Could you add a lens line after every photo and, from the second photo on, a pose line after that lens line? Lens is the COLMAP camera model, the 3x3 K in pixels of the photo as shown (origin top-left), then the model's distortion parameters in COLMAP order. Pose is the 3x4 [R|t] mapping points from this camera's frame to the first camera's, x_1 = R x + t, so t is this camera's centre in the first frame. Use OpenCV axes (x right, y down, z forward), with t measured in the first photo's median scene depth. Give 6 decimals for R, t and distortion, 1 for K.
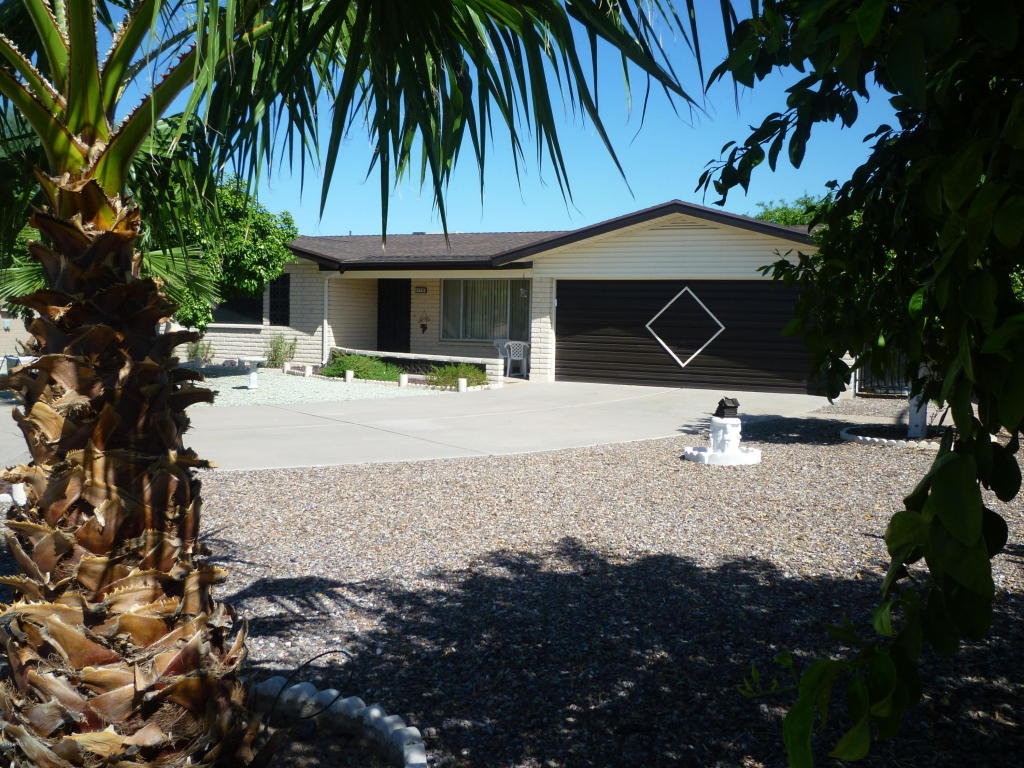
lens RADIAL K [[890.3, 0, 509.1], [0, 890.3, 378.7], [0, 0, 1]] dist [-0.066213, 0.053698]
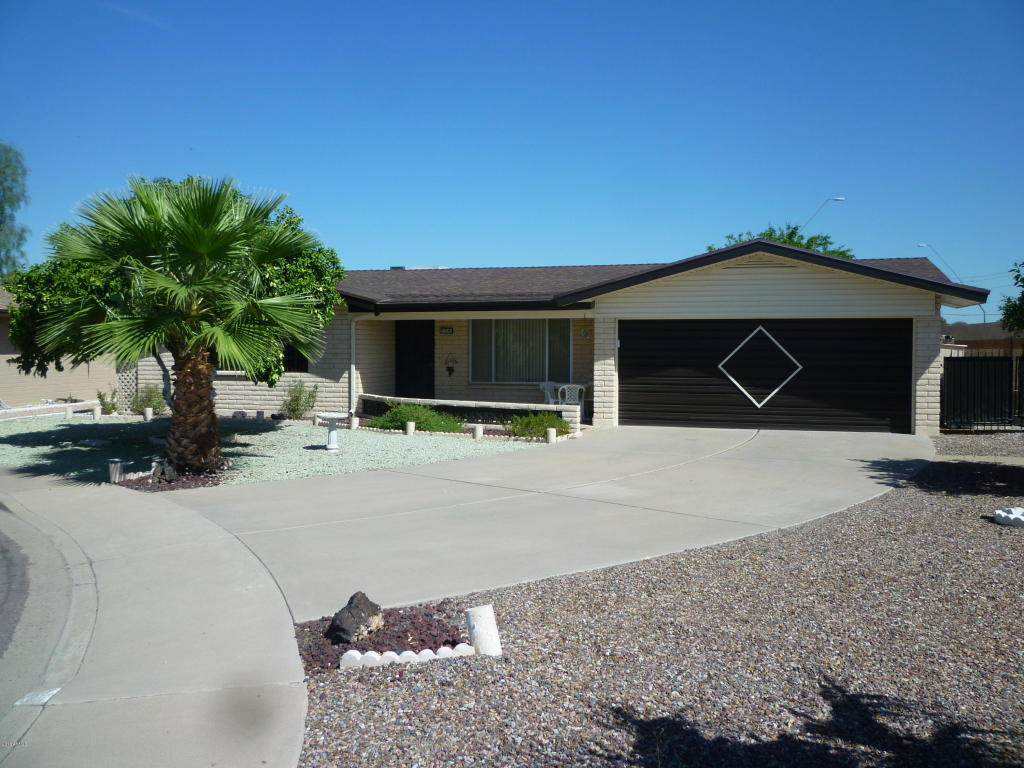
lens RADIAL K [[890.3, 0, 509.1], [0, 890.3, 378.7], [0, 0, 1]] dist [-0.066213, 0.053698]
pose [[0.987775, -0.024746, 0.153909, -0.212381], [0.029339, 0.999187, -0.027641, -0.024680], [-0.153100, 0.031818, 0.987698, 0.072168]]
